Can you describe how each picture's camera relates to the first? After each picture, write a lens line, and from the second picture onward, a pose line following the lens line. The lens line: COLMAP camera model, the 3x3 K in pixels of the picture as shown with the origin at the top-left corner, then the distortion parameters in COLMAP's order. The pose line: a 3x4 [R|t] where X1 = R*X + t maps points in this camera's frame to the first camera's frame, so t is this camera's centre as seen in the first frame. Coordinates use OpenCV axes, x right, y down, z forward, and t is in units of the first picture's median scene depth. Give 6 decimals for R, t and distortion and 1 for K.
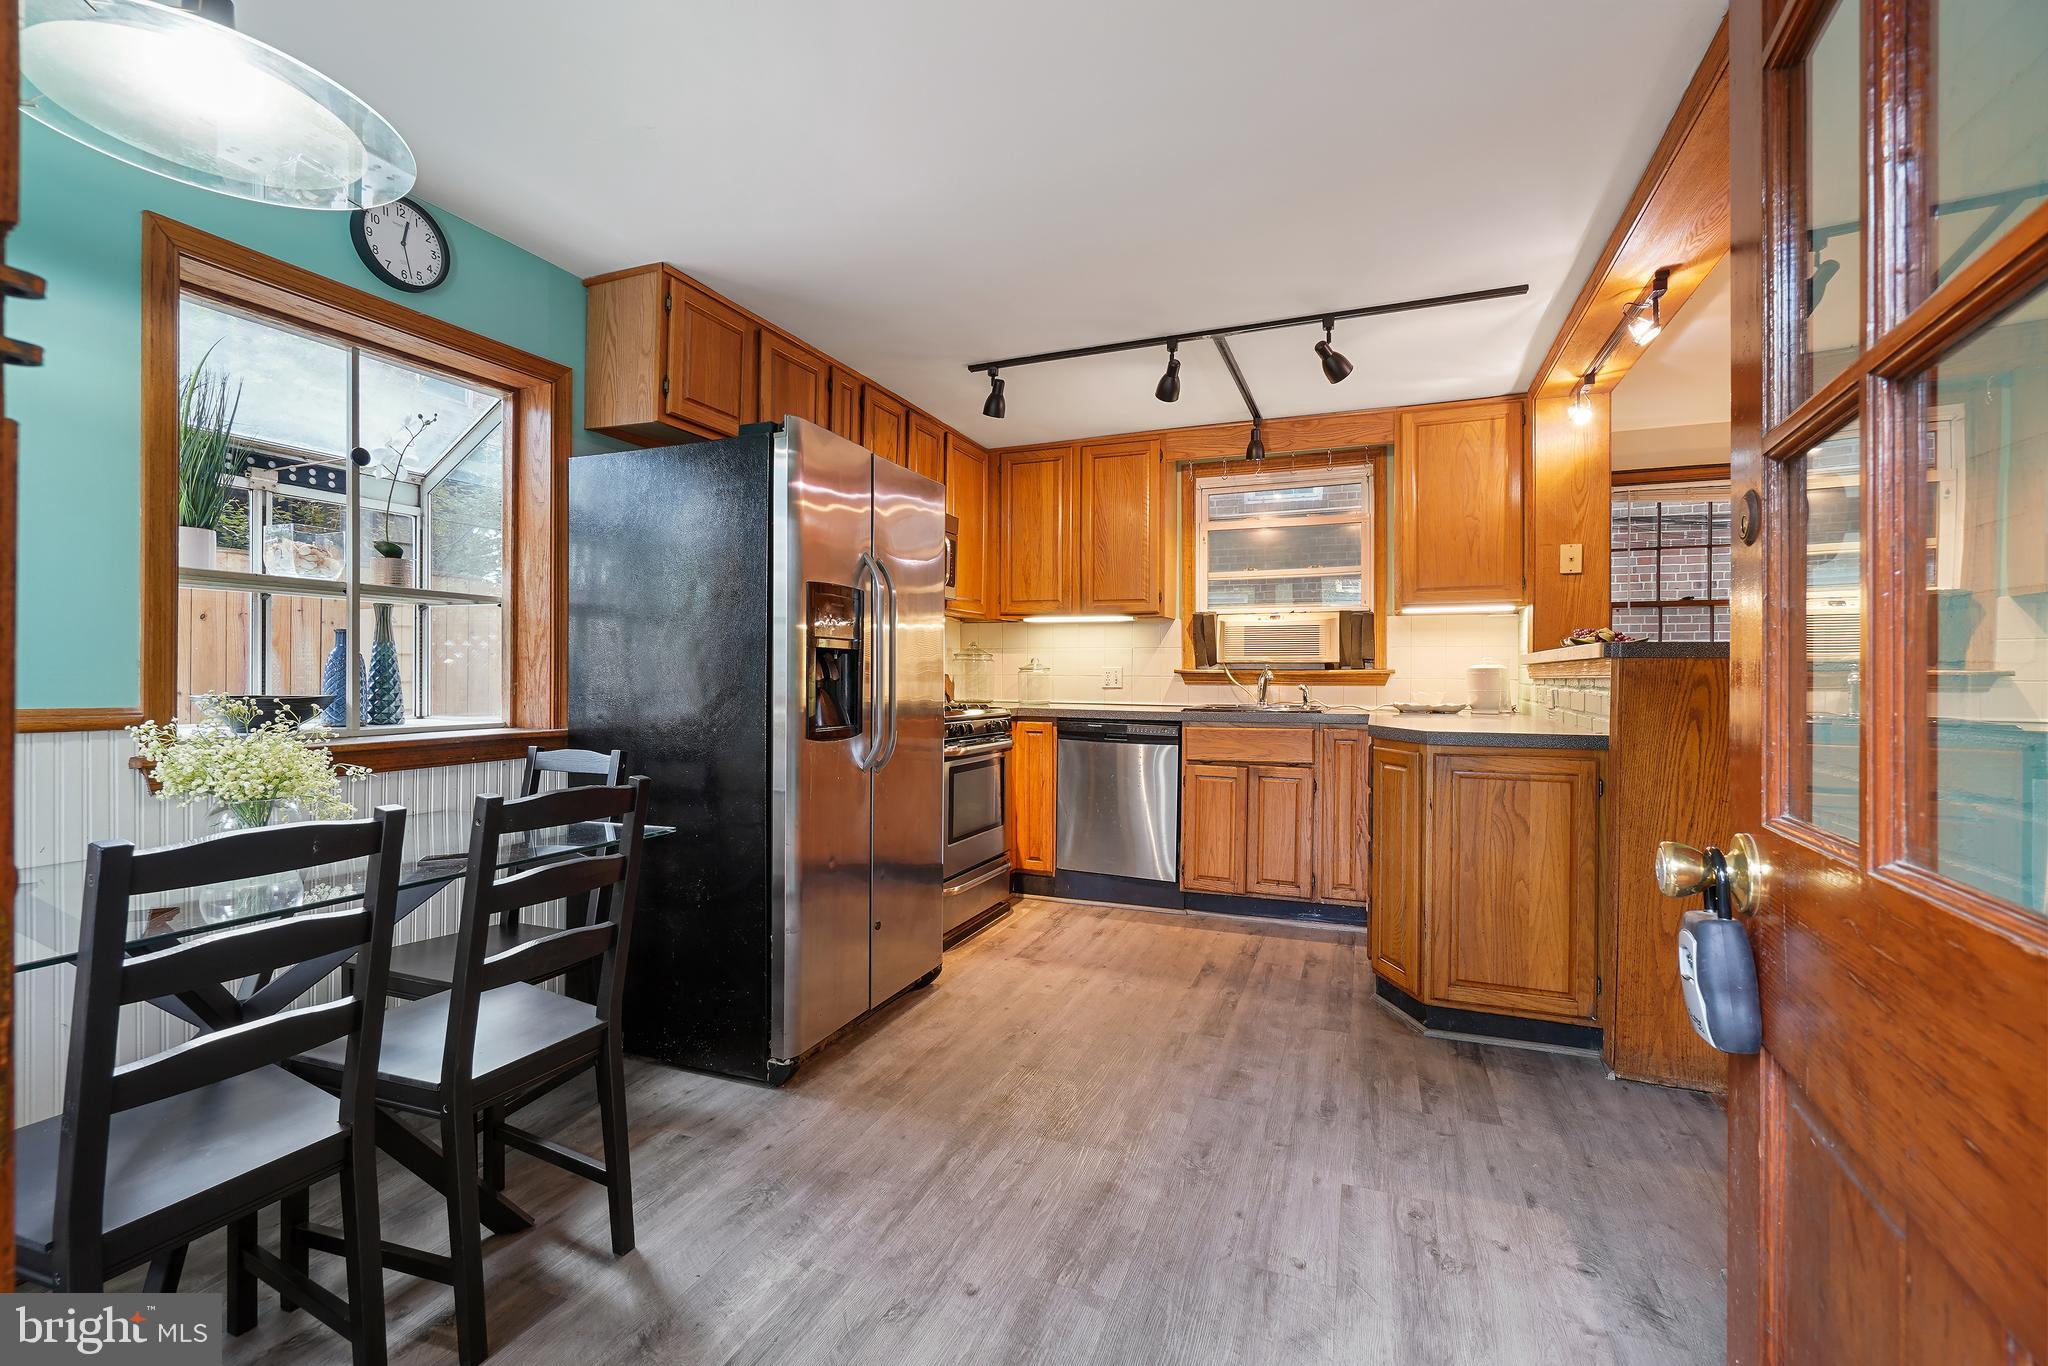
lens RADIAL K [[898.6, 0, 1011.6], [0, 898.6, 706.7], [0, 0, 1]] dist [-0.008855, 0.003523]
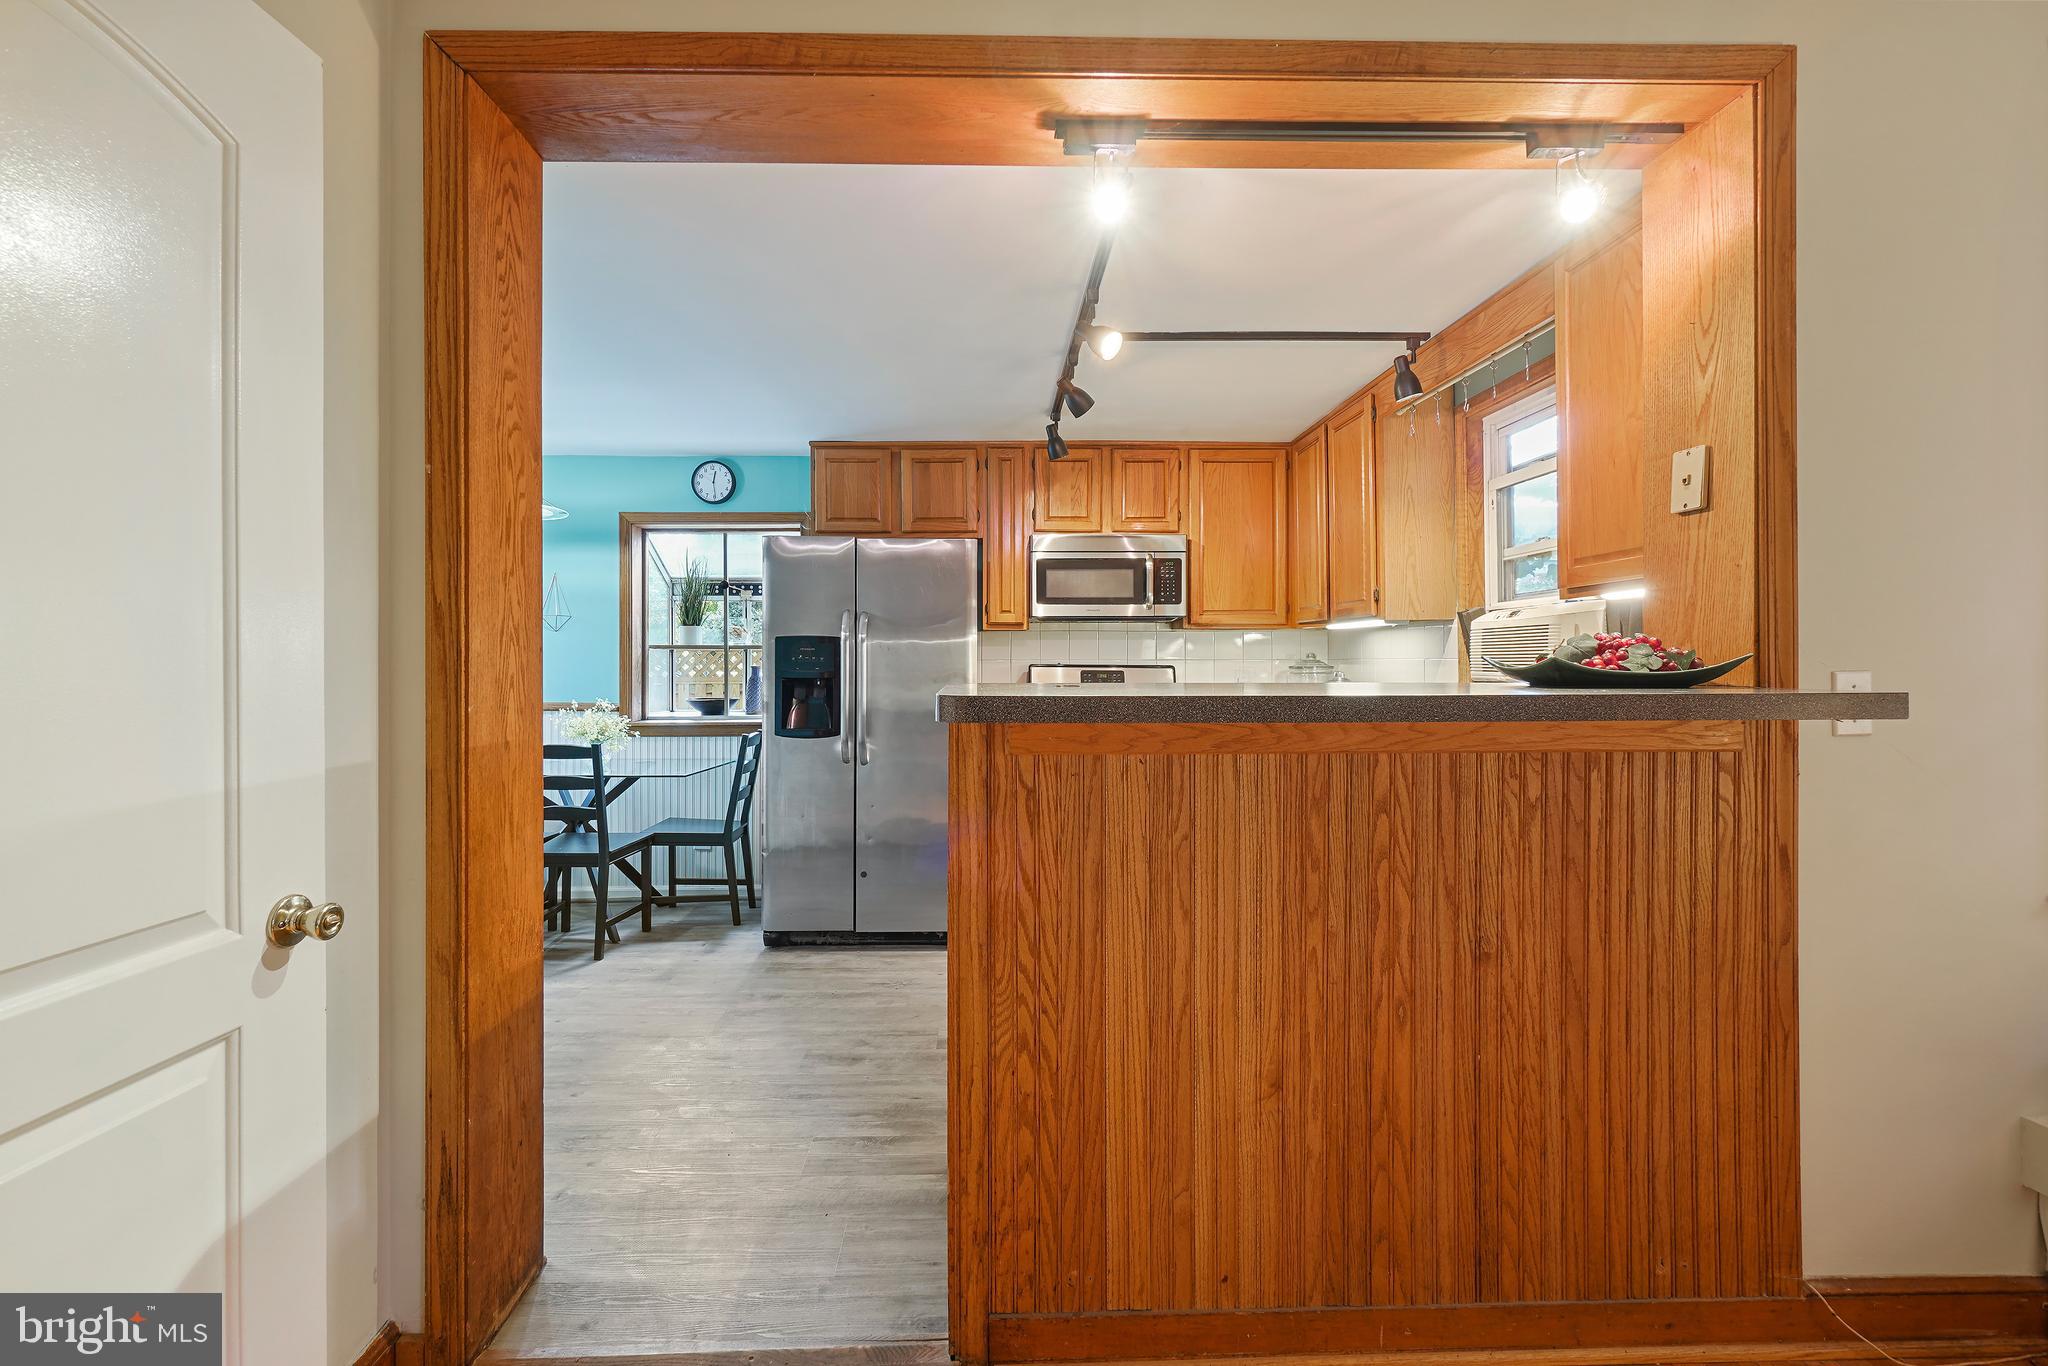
lens RADIAL K [[898.6, 0, 1009.1], [0, 898.6, 667.6], [0, 0, 1]] dist [-0.008855, 0.003523]
pose [[0.396188, -0.000507, -0.918169, 1.039504], [-0.031353, 0.999409, -0.014081, -0.053925], [0.917634, 0.034366, 0.395938, 0.545668]]
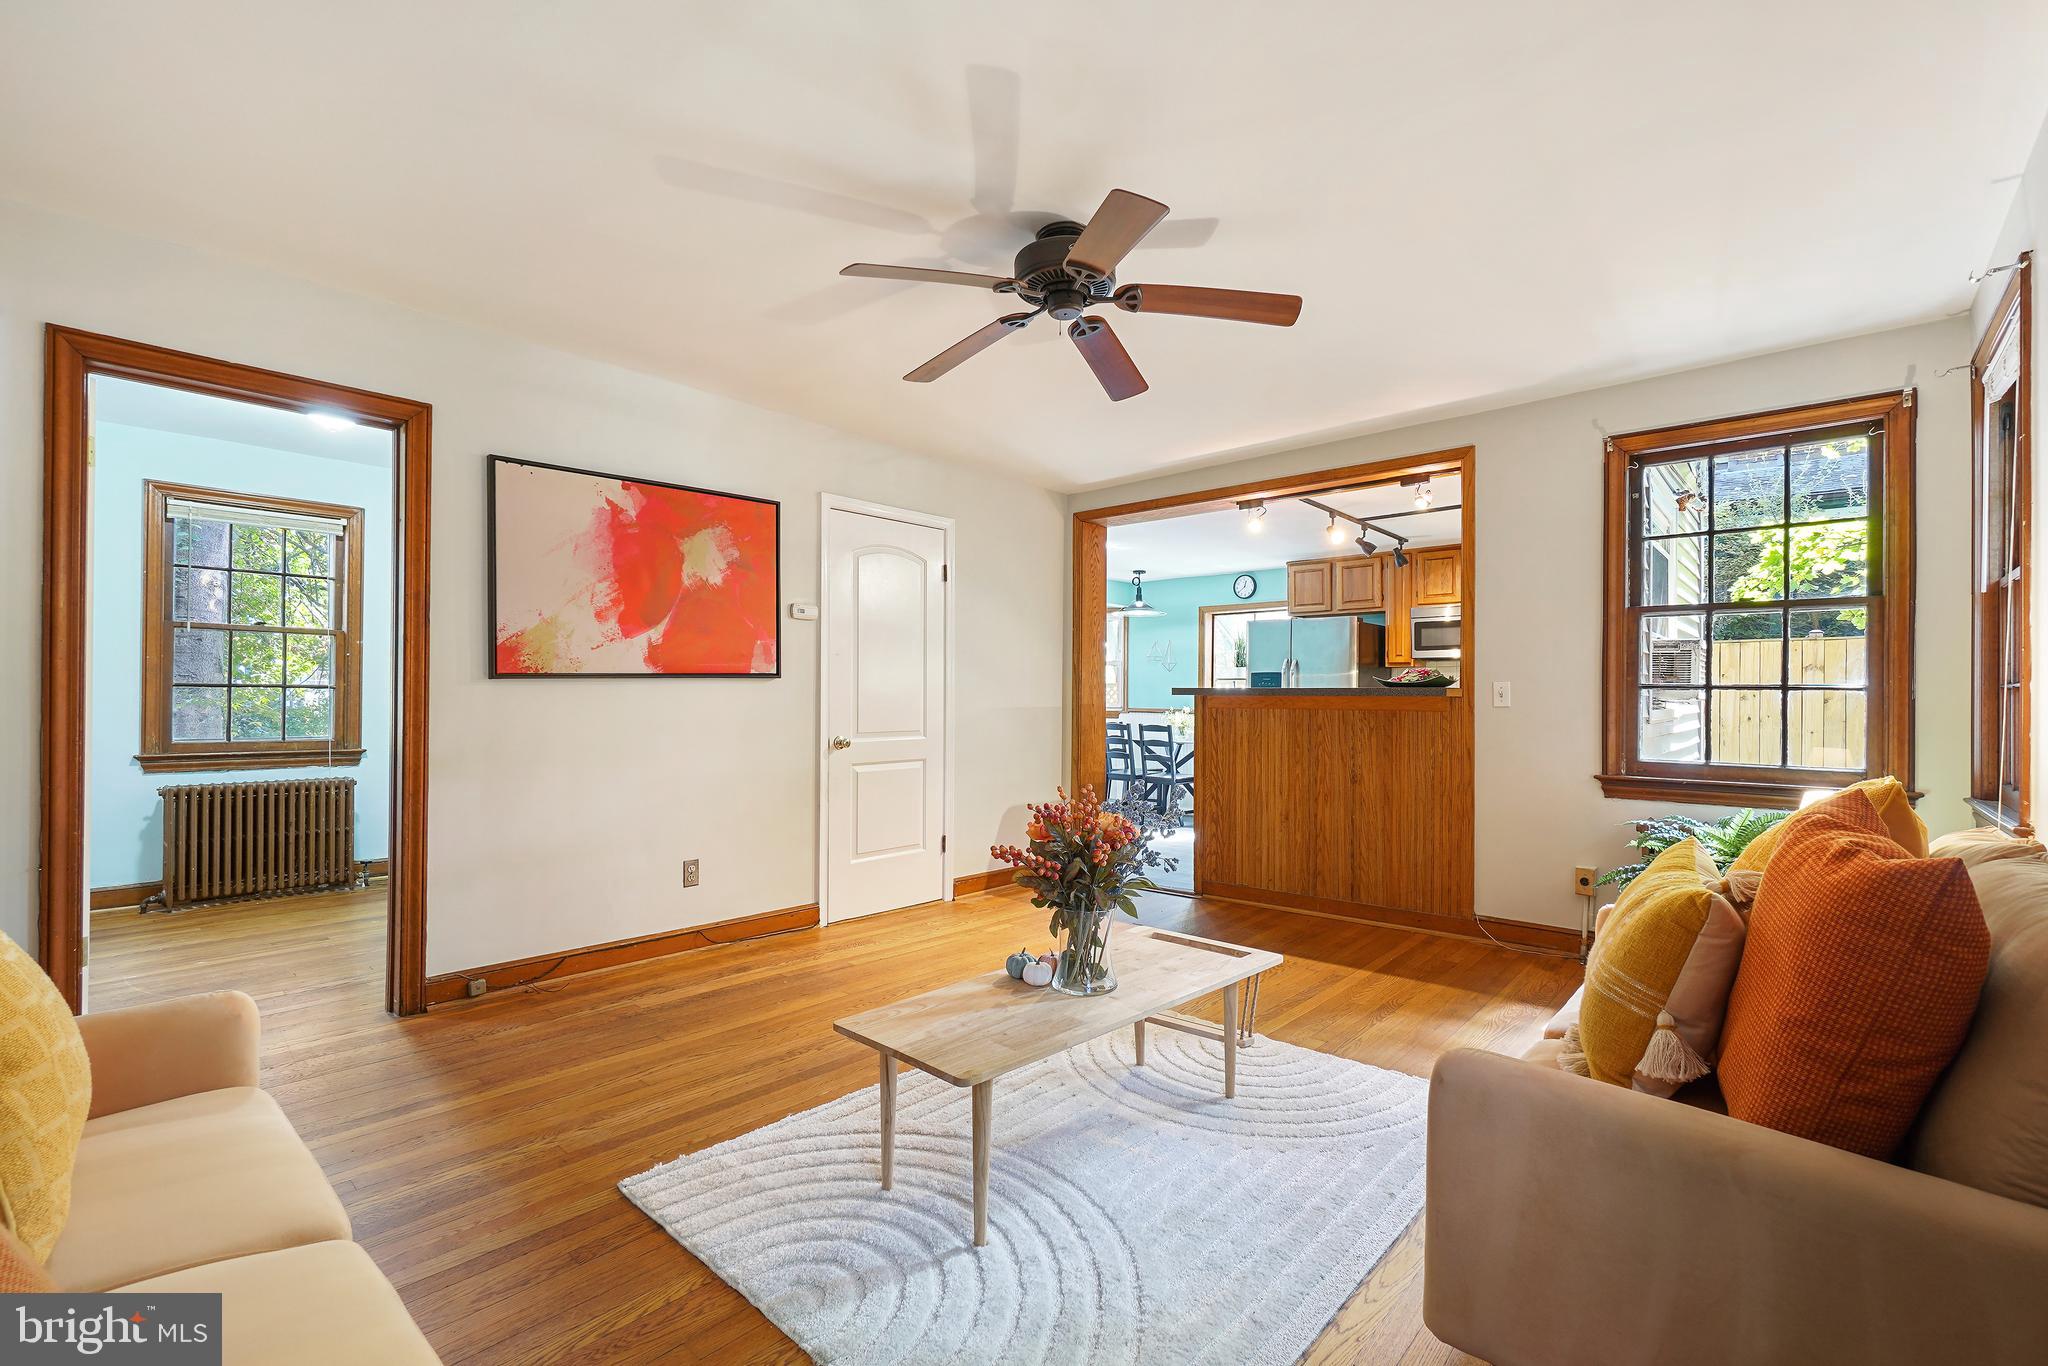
lens RADIAL K [[956.2, 0, 1015.5], [0, 956.2, 696.4], [0, 0, 1]] dist [-0.009256, 0.000573]
pose [[-0.339844, -0.010558, -0.940423, 2.322805], [-0.044498, 0.998998, 0.004865, -0.027286], [0.939429, 0.043500, -0.339973, 0.998859]]
